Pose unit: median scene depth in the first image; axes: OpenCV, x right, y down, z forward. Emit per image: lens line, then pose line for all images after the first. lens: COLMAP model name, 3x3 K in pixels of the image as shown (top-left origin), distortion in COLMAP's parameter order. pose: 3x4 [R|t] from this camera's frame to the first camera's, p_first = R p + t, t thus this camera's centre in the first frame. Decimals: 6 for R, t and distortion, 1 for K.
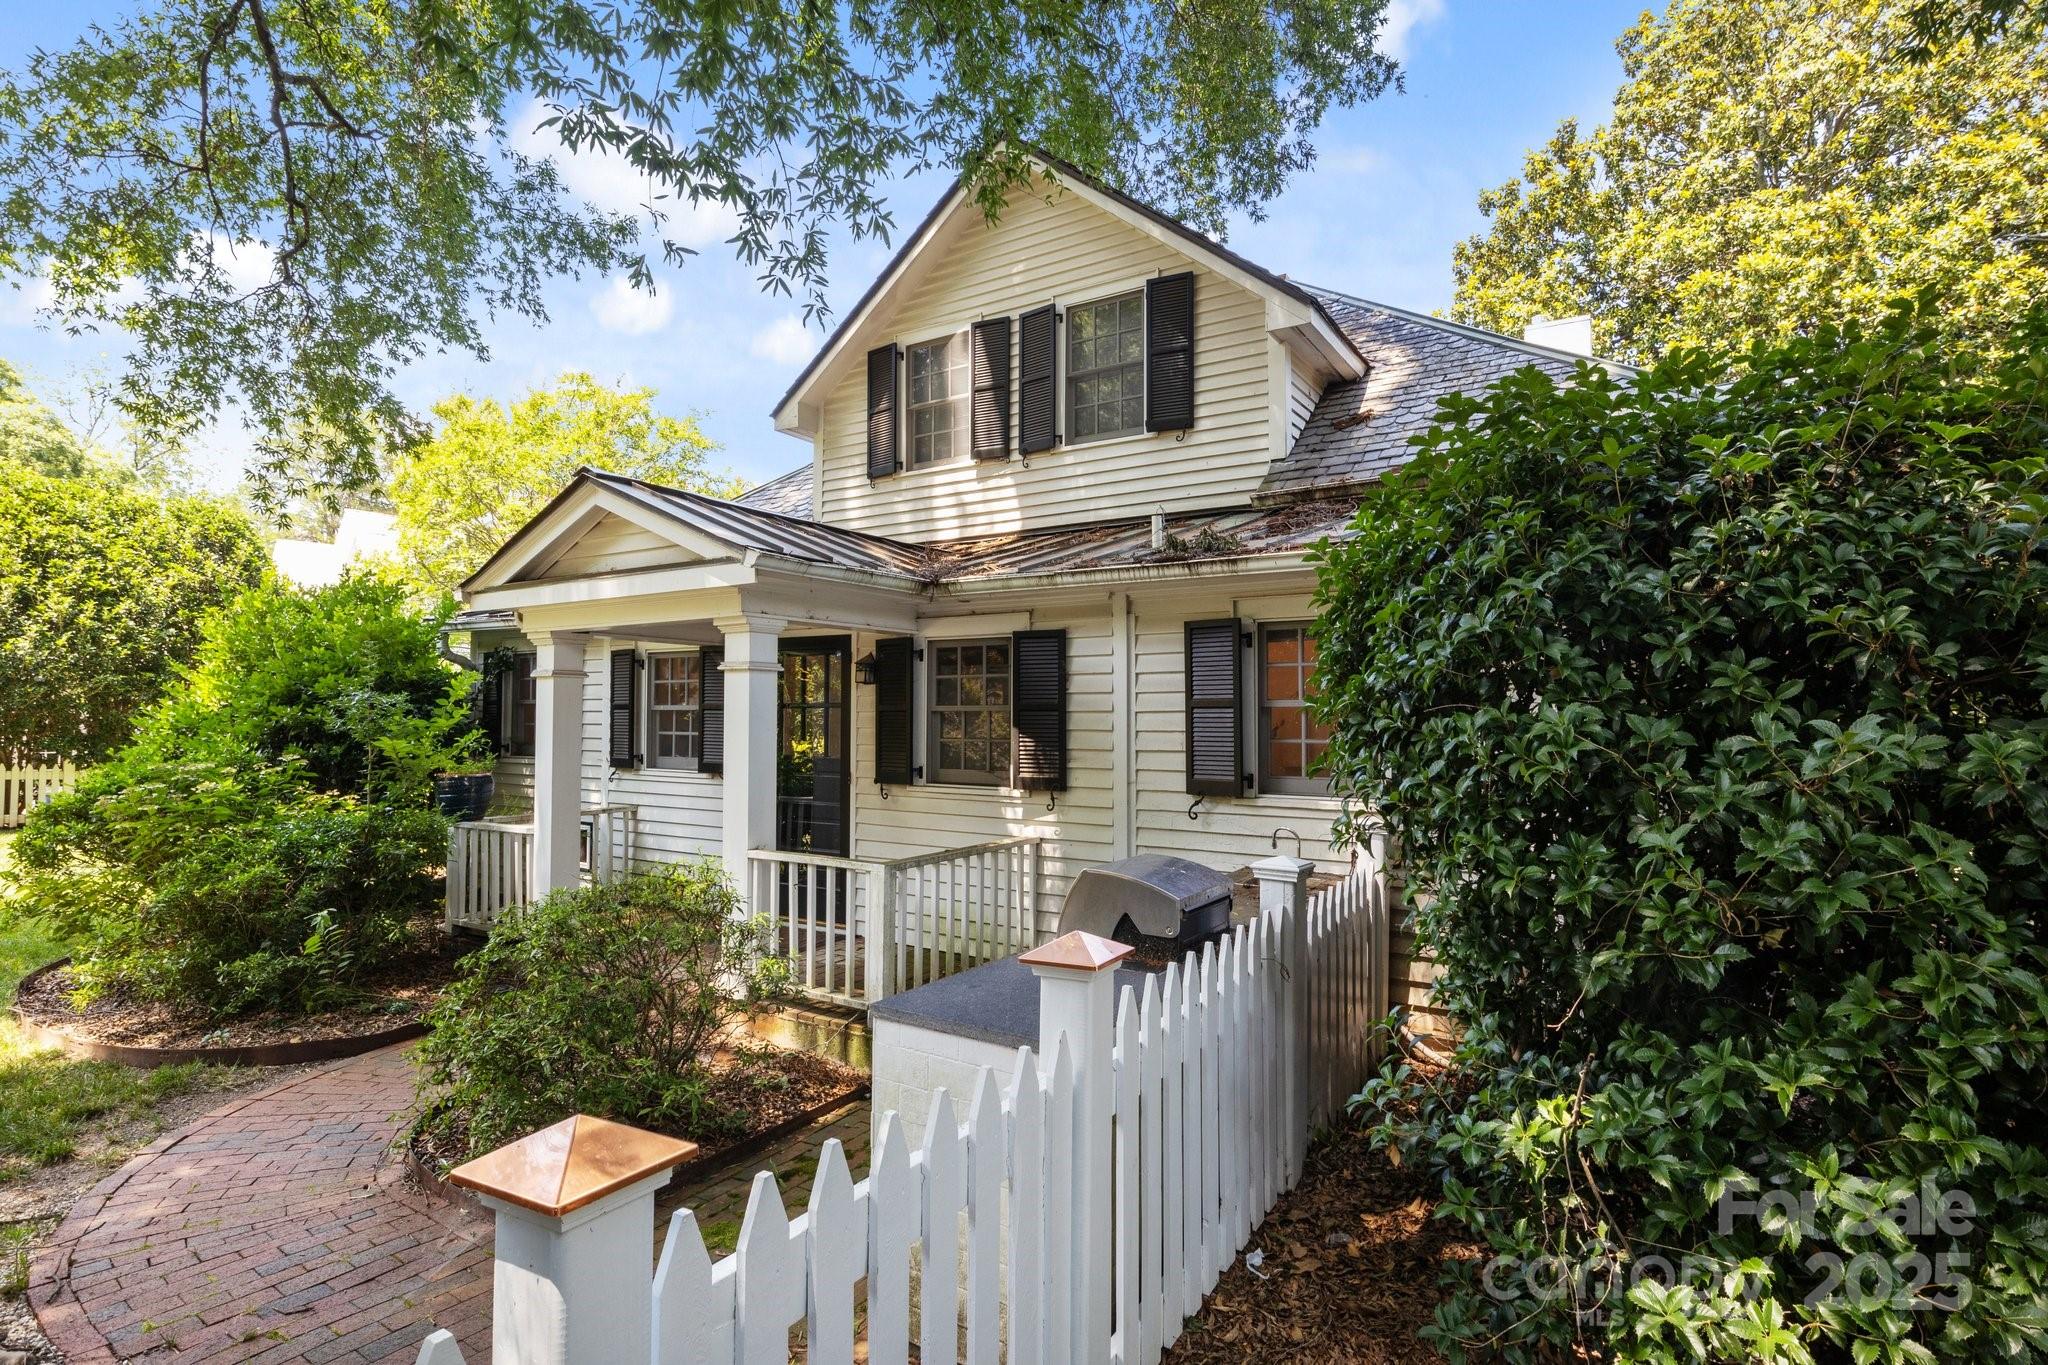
lens RADIAL K [[1035.2, 0, 1008.5], [0, 1035.2, 683.2], [0, 0, 1]] dist [-0.003137, -0.000407]
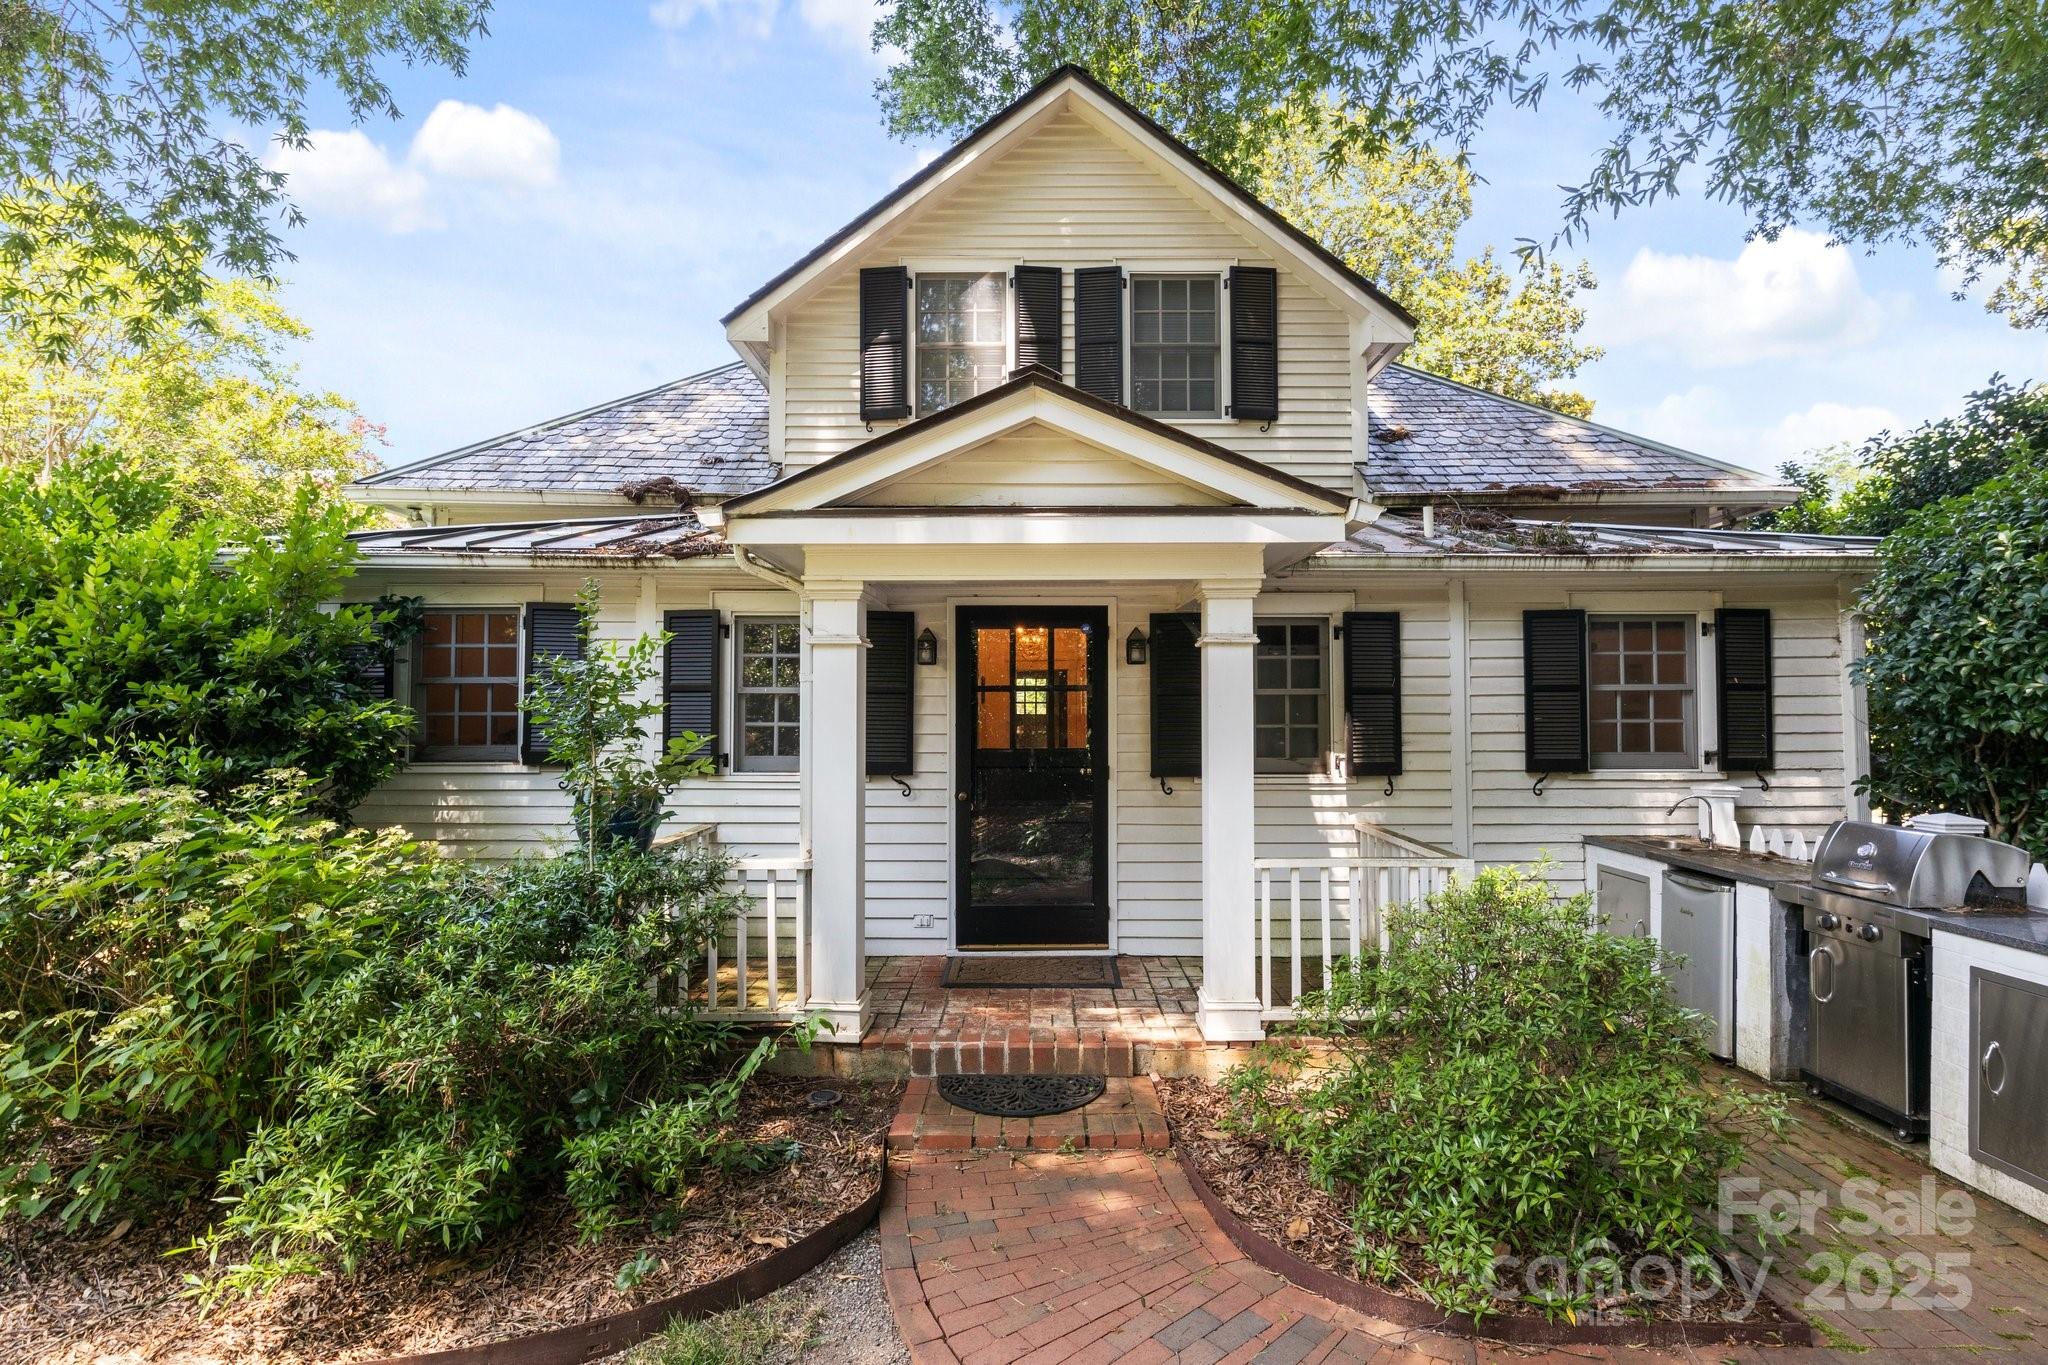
lens RADIAL K [[1026.3, 0, 1024.0], [0, 1026.3, 682.5], [0, 0, 1]] dist [-0.008698, -0.000648]
pose [[0.838593, 0.007713, 0.544704, -0.586684], [-0.013810, 0.999879, 0.007102, 0.009995], [-0.544584, -0.013479, 0.838598, 0.278047]]
